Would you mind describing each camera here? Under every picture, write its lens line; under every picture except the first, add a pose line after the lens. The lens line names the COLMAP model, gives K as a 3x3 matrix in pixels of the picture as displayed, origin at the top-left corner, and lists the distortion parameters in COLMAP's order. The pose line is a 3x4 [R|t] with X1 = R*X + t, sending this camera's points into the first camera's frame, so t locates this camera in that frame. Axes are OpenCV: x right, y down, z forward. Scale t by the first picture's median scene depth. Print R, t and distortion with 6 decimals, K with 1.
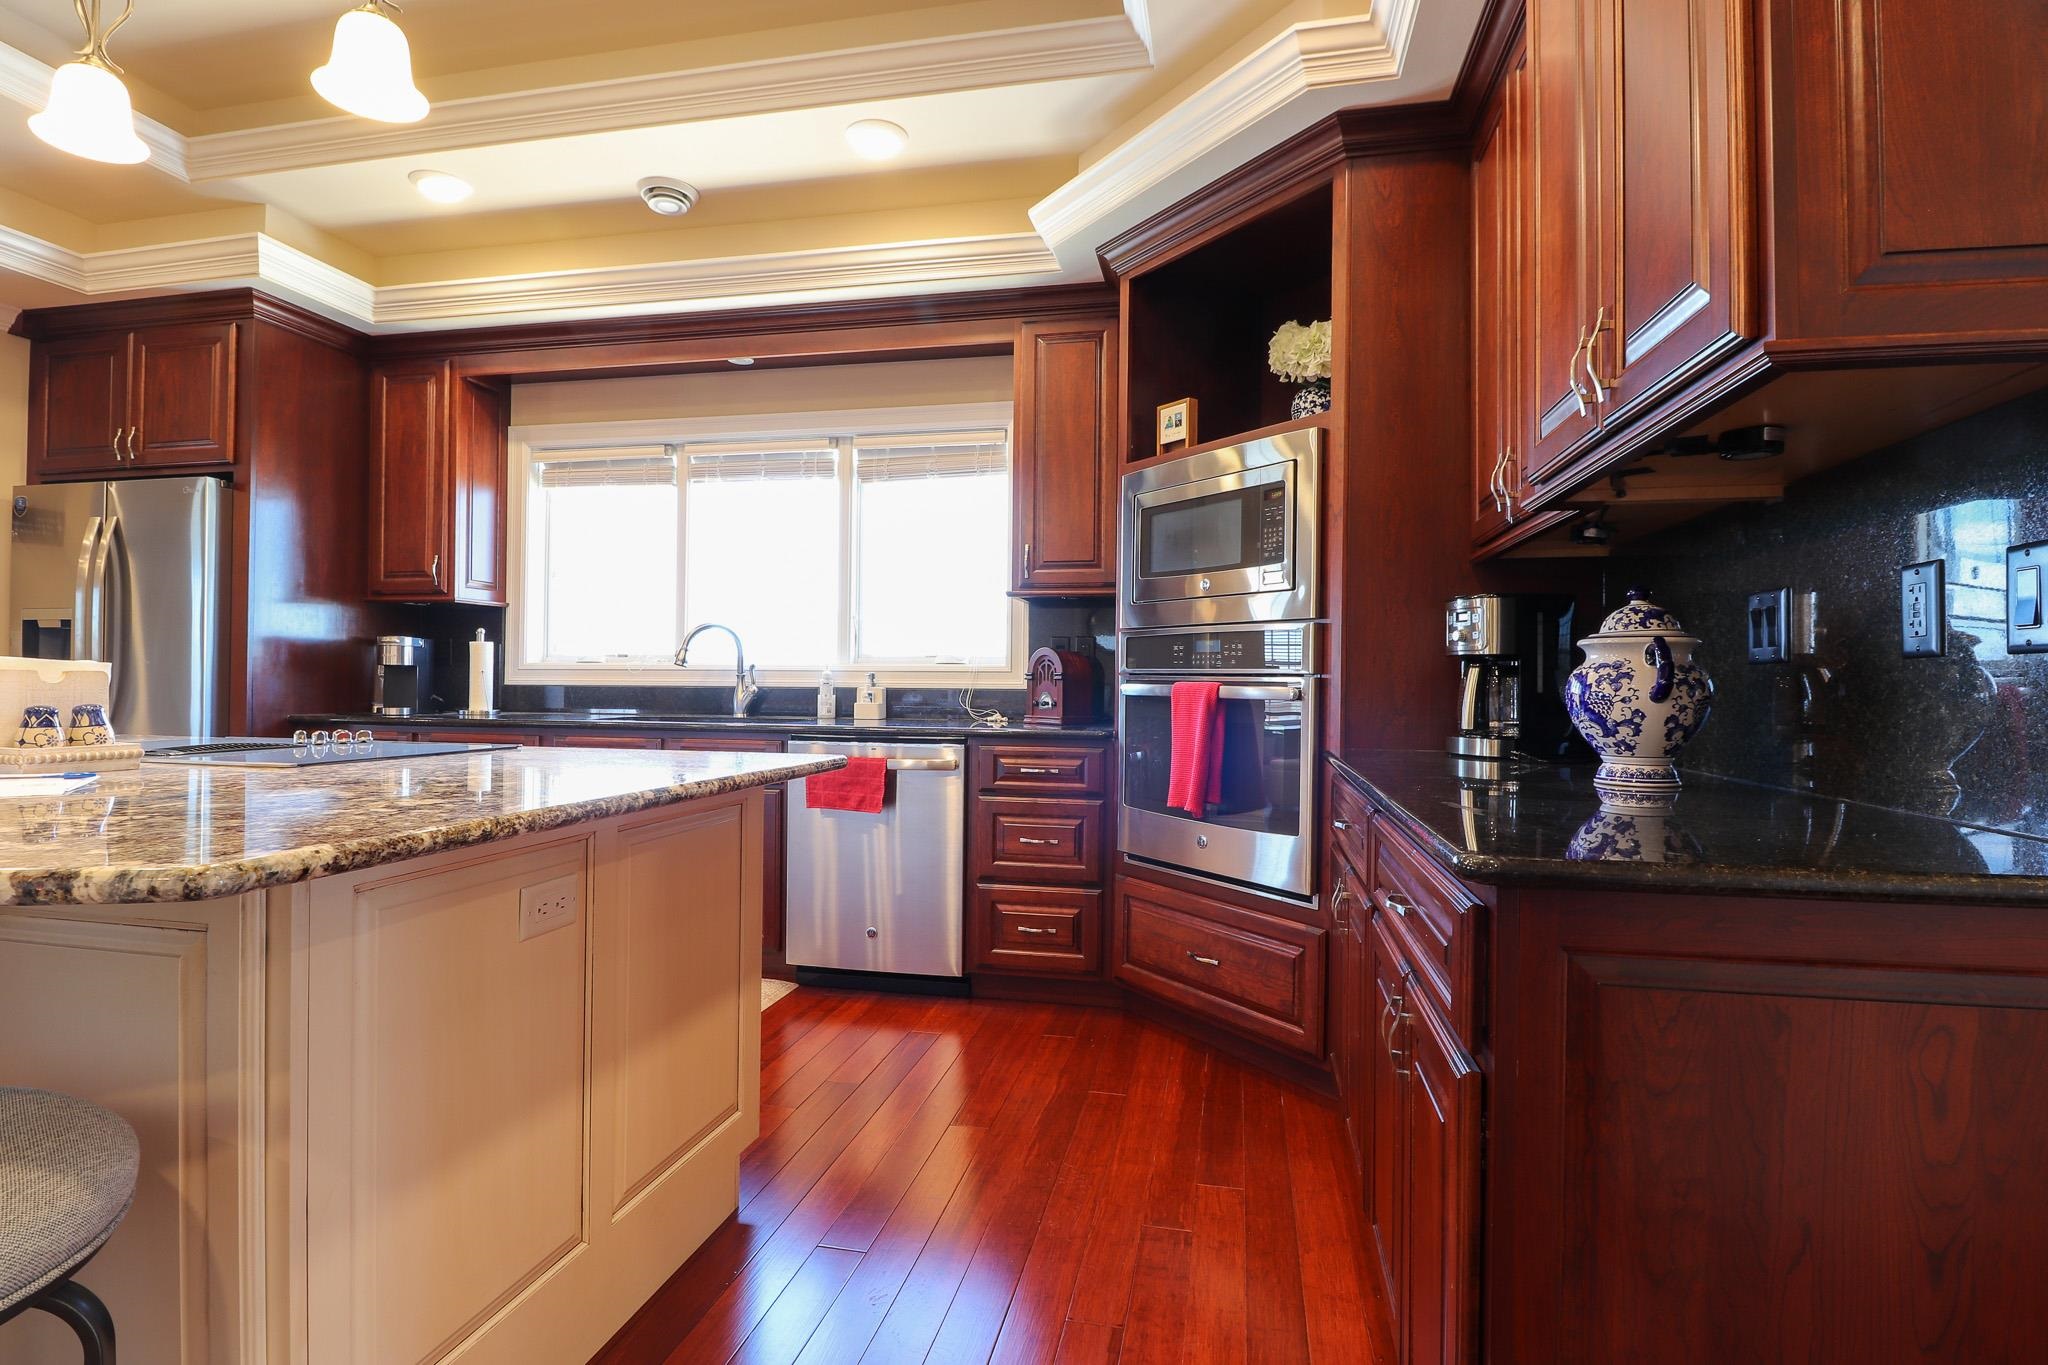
lens RADIAL K [[960.7, 0, 1043.1], [0, 960.7, 691.0], [0, 0, 1]] dist [-0.043210, 0.002625]
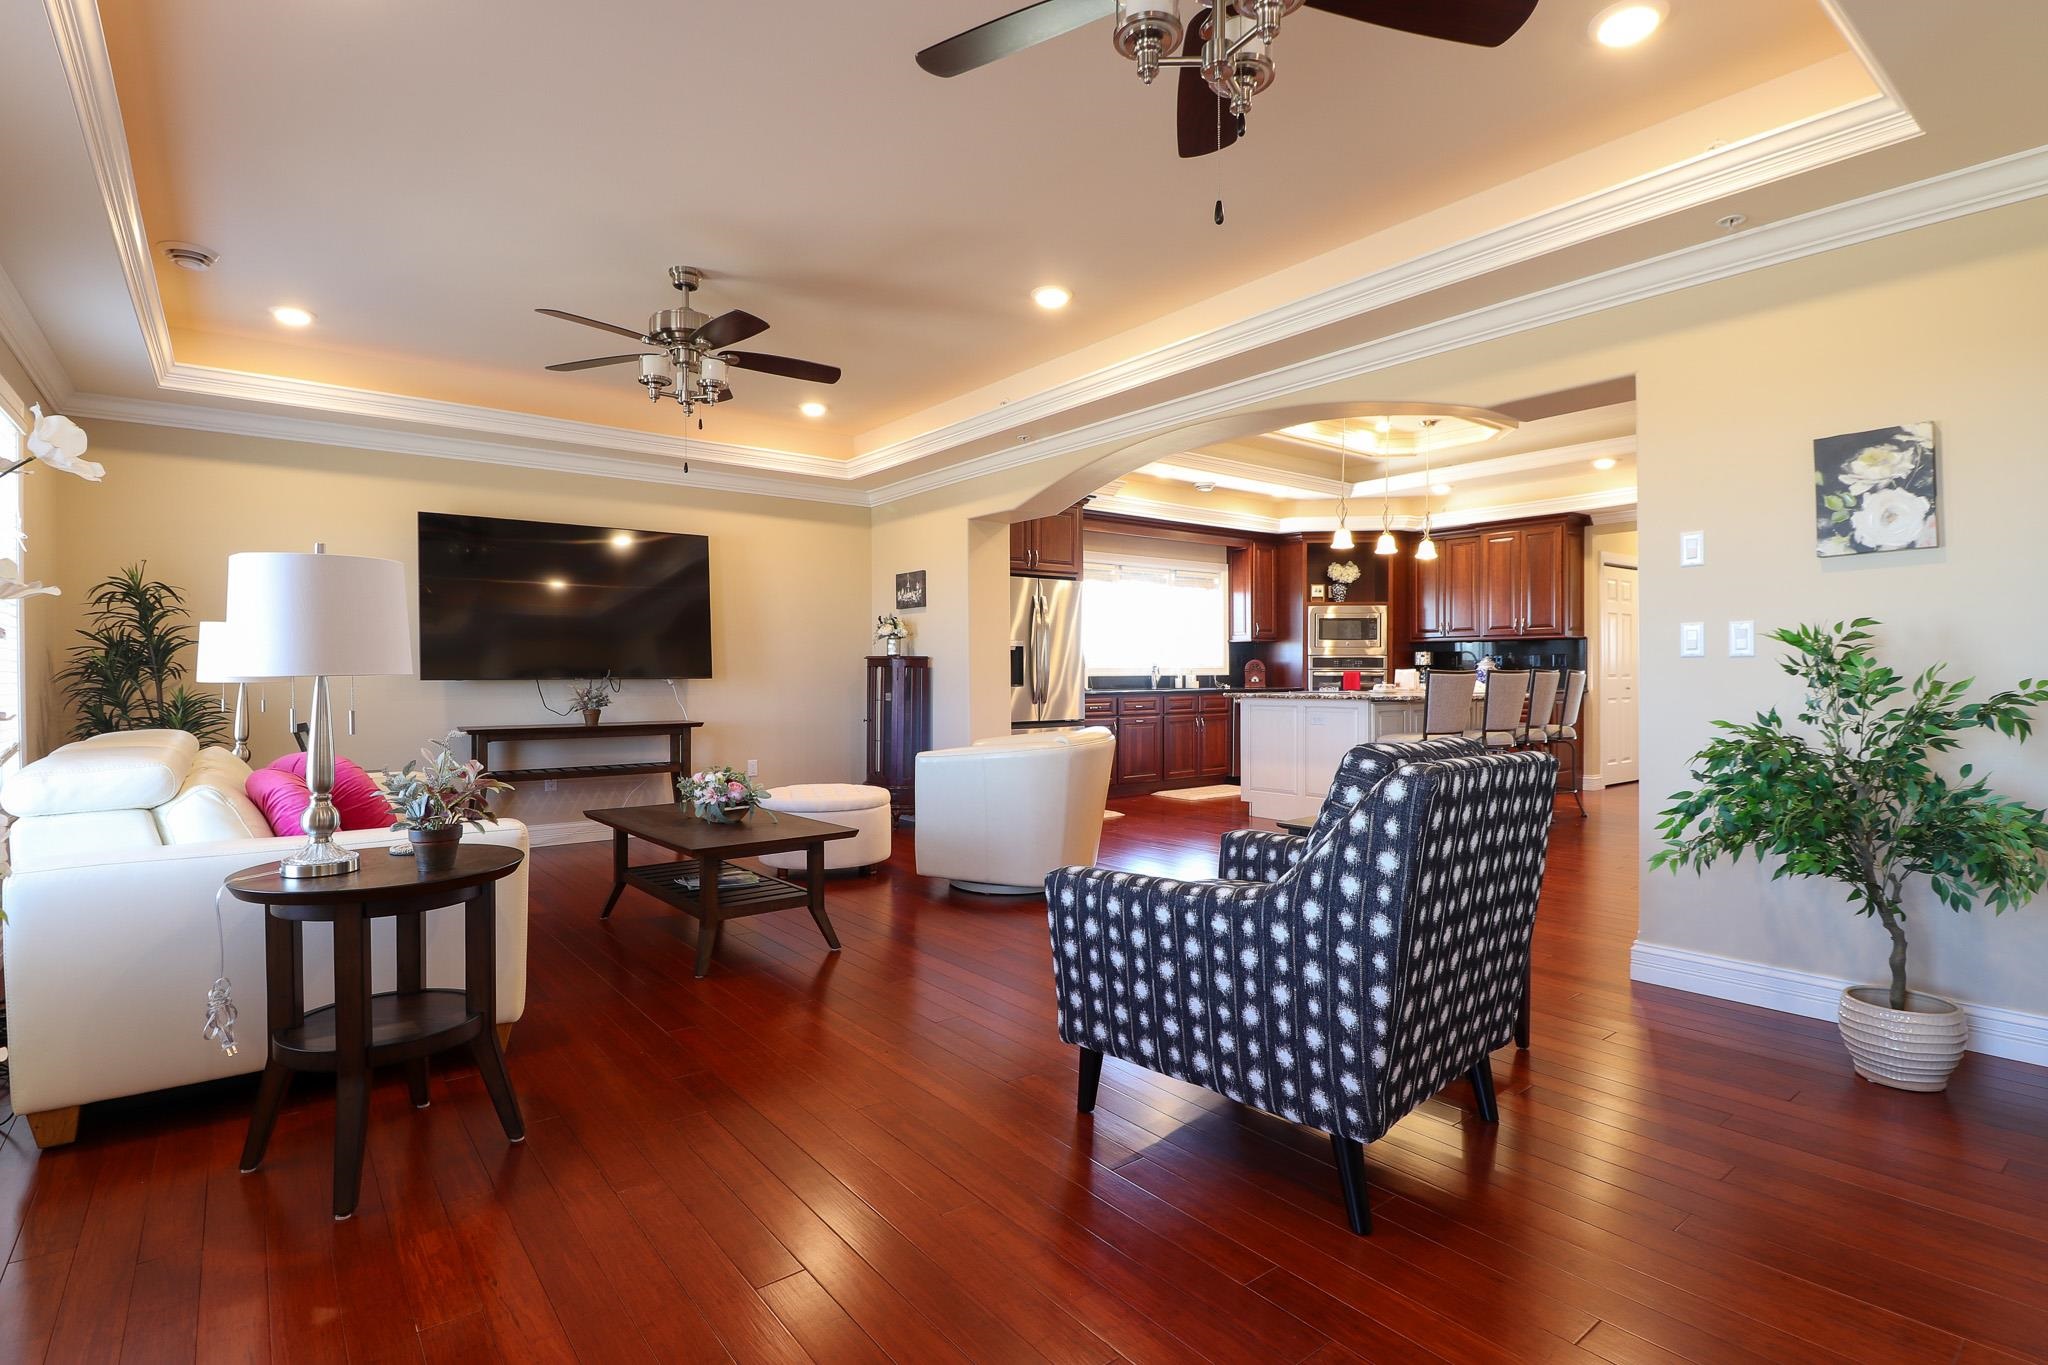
lens RADIAL K [[996.0, 0, 1048.5], [0, 996.0, 678.7], [0, 0, 1]] dist [-0.014765, -0.000177]
pose [[0.652442, -0.018340, 0.757616, -2.353659], [0.012702, 0.999831, 0.013264, -0.033016], [-0.757732, 0.000970, 0.652565, -0.386781]]
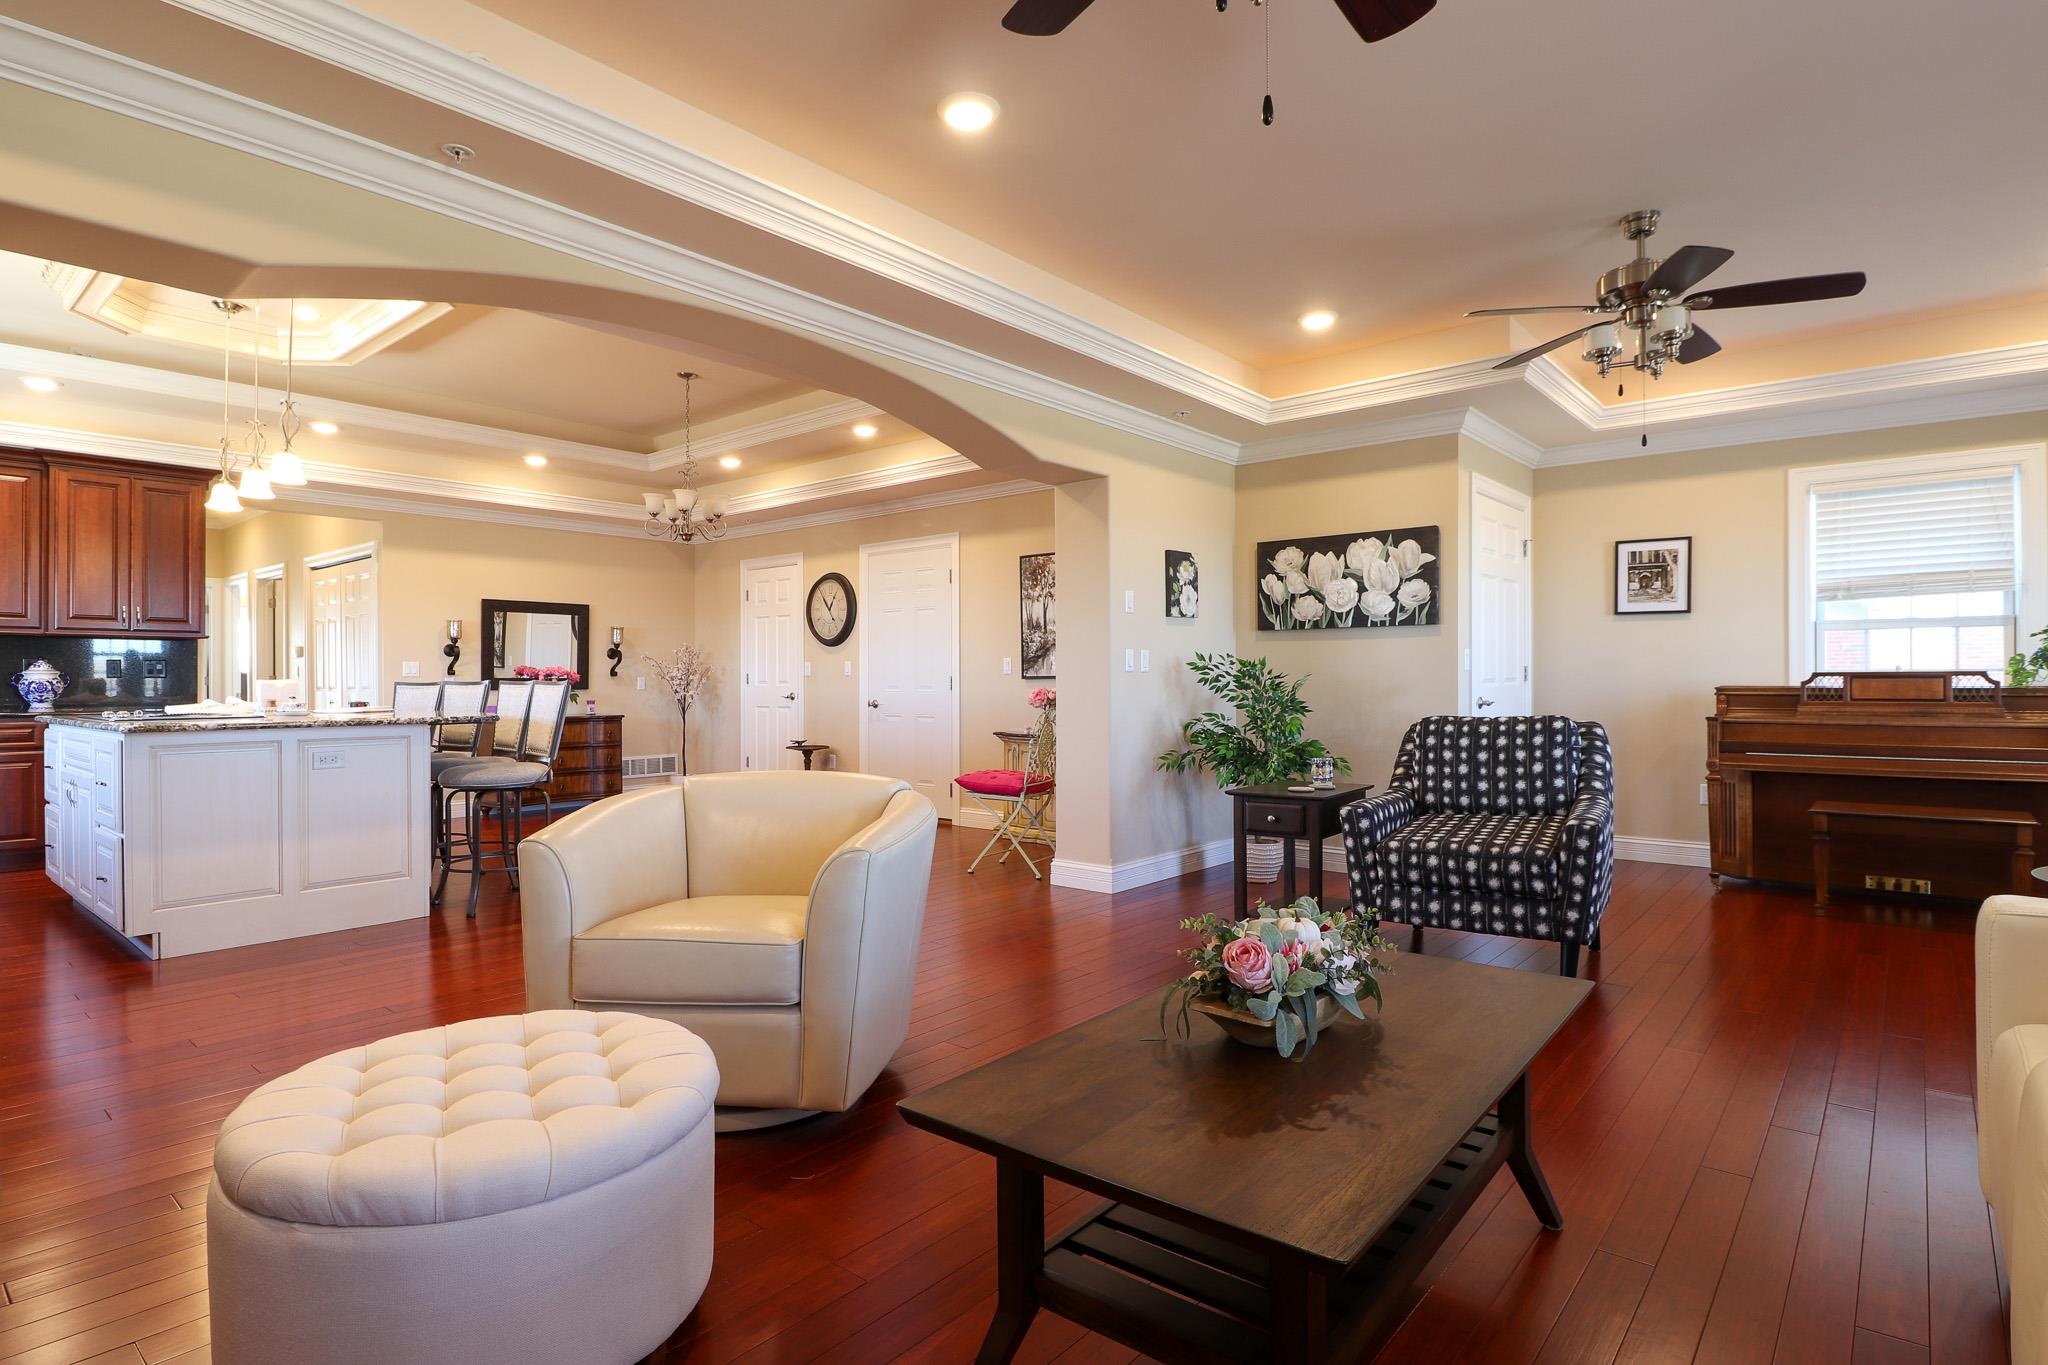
lens RADIAL K [[1029.8, 0, 964.6], [0, 1029.8, 681.0], [0, 0, 1]] dist [0.003926, -0.009101]
pose [[-0.846790, -0.009821, 0.531837, -1.894892], [-0.005897, 0.999941, 0.009076, -0.031622], [-0.531895, 0.004549, -0.846798, 1.023779]]
